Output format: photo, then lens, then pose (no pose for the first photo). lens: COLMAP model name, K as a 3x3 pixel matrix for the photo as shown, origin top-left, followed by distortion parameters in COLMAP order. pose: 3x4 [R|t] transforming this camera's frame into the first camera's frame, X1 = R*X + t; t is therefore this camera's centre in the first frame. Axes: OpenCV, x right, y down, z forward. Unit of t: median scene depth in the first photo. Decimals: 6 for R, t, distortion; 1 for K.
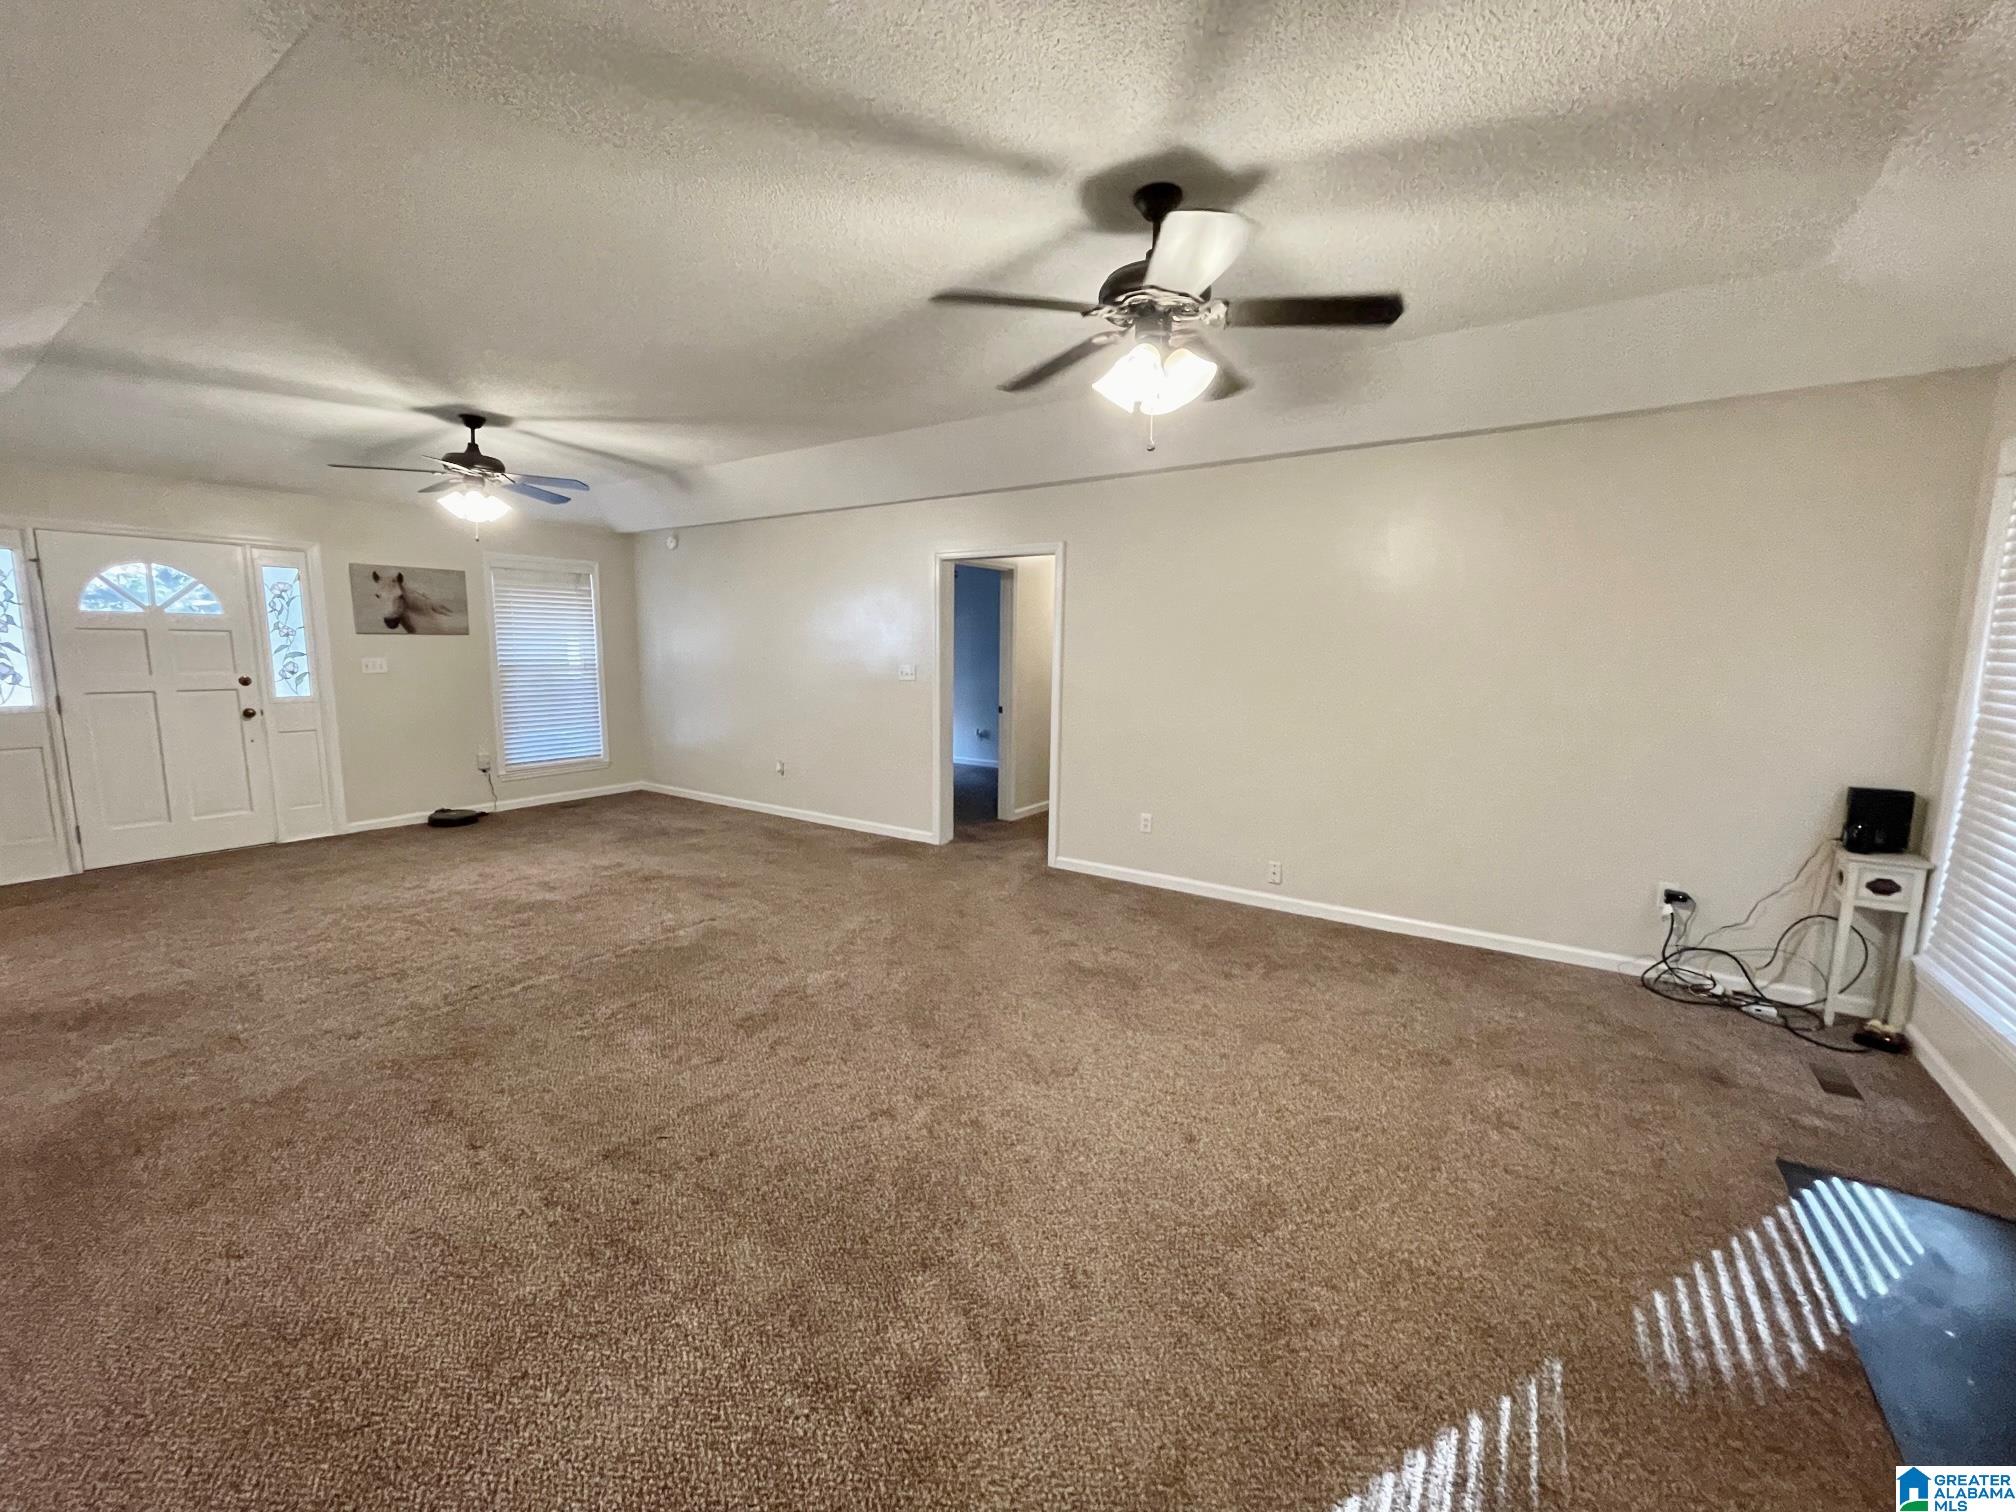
lens RADIAL K [[807.6, 0, 994.1], [0, 807.6, 754.4], [0, 0, 1]] dist [-0.001919, -0.005688]
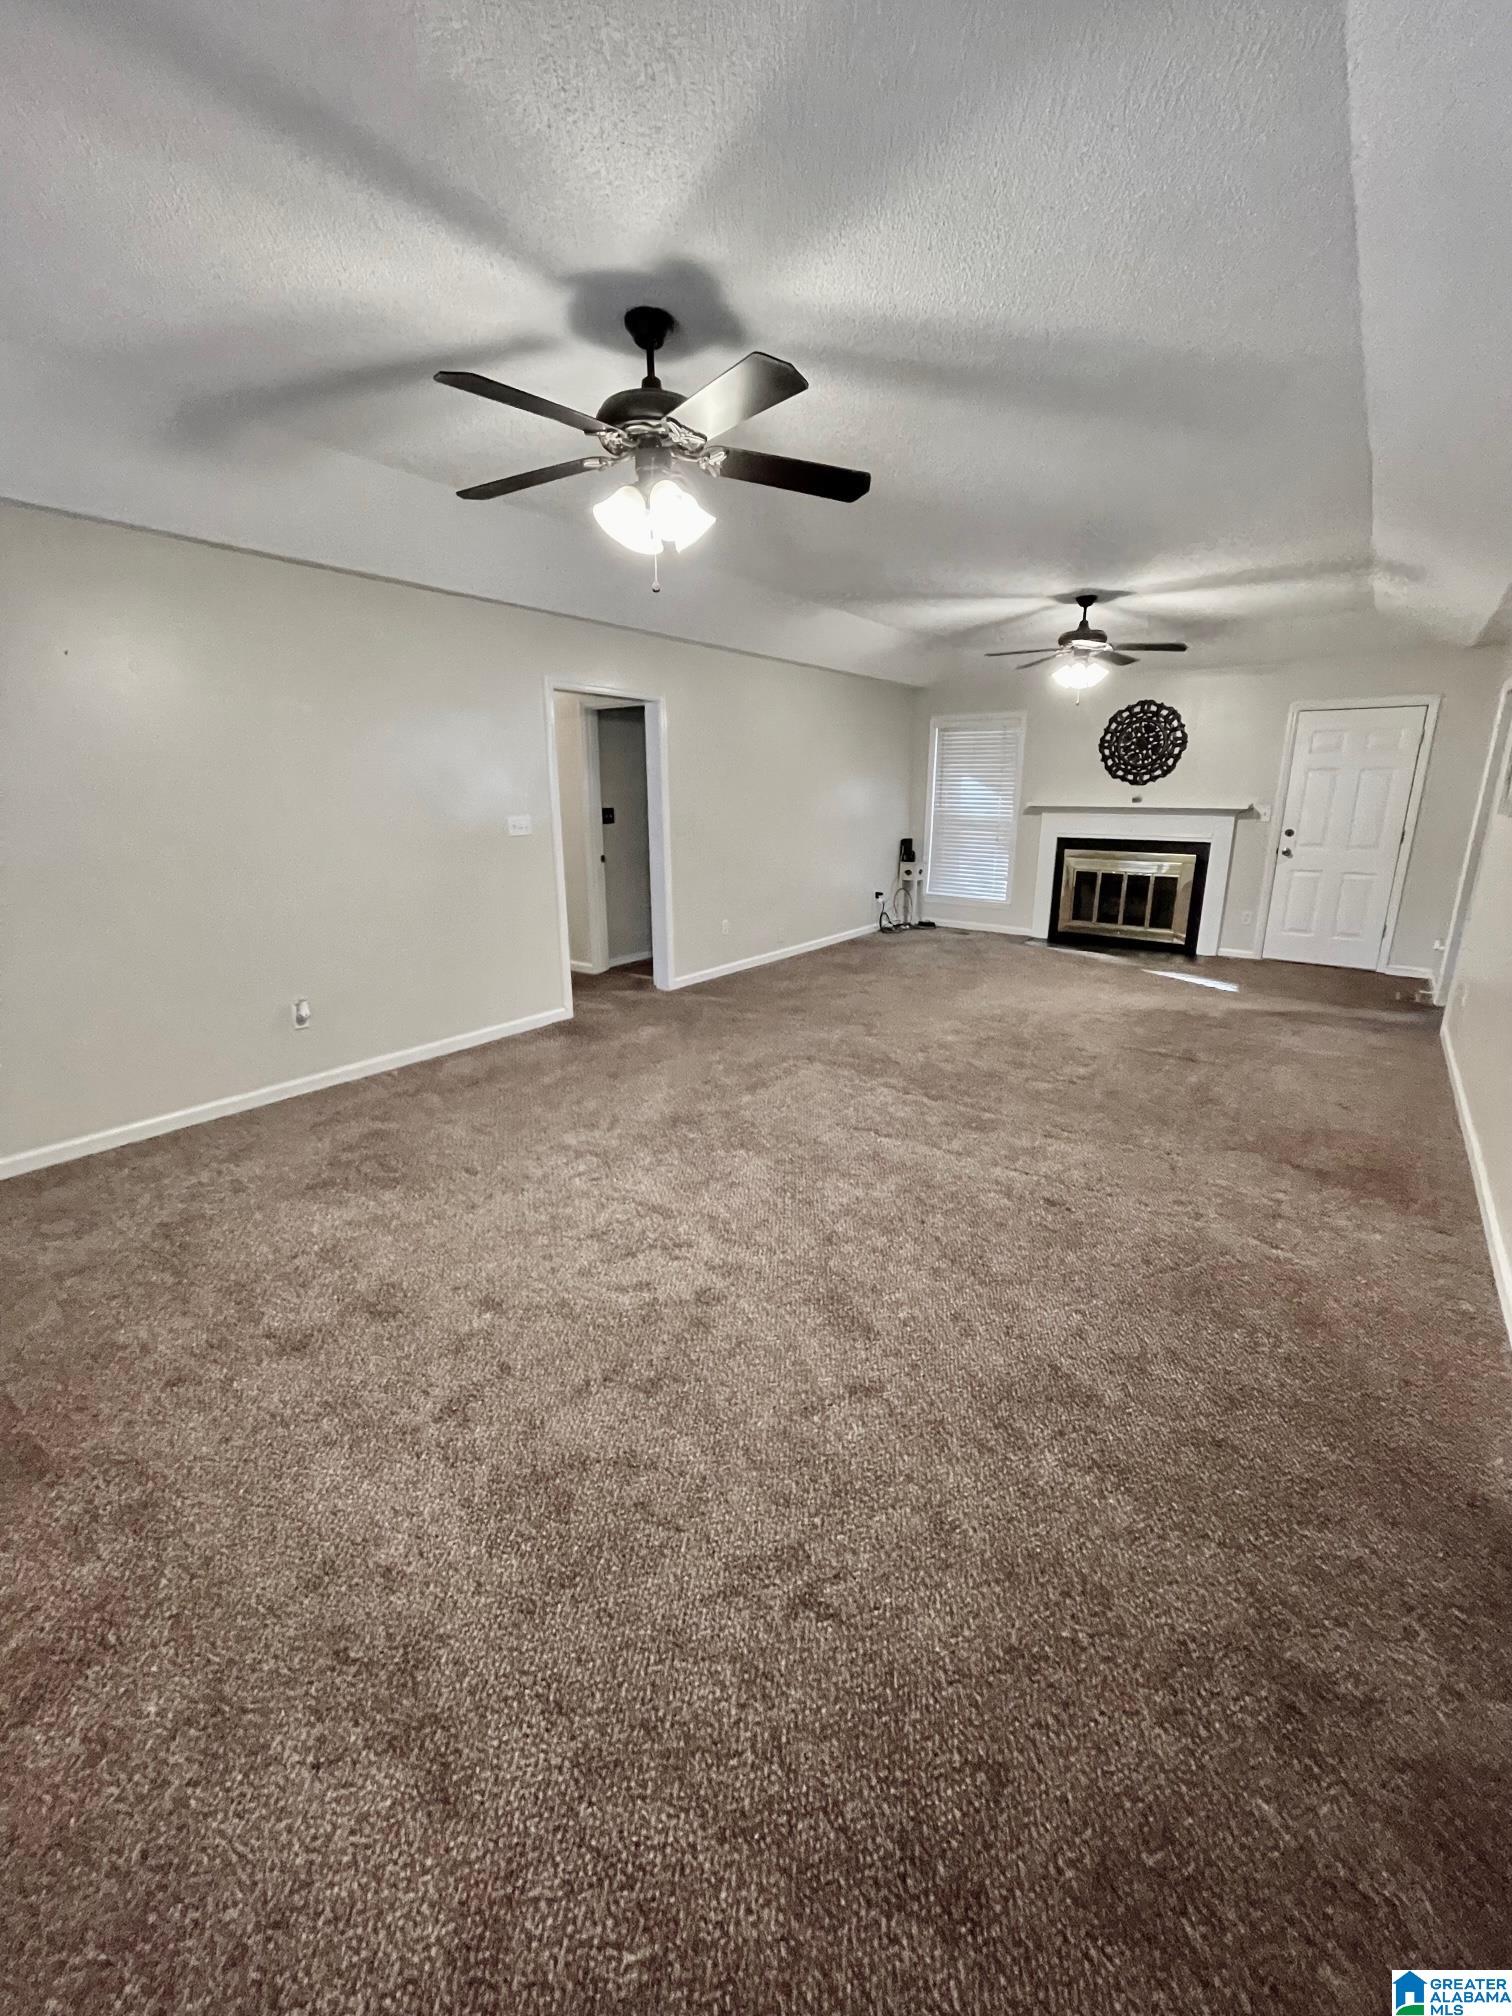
lens RADIAL K [[861.1, 0, 754.9], [0, 861.1, 1035.9], [0, 0, 1]] dist [-0.000460, -0.000040]
pose [[0.013379, -0.274977, 0.961358, -1.131415], [0.154469, 0.950471, 0.269713, -0.105847], [-0.987907, 0.144891, 0.055192, 0.903256]]
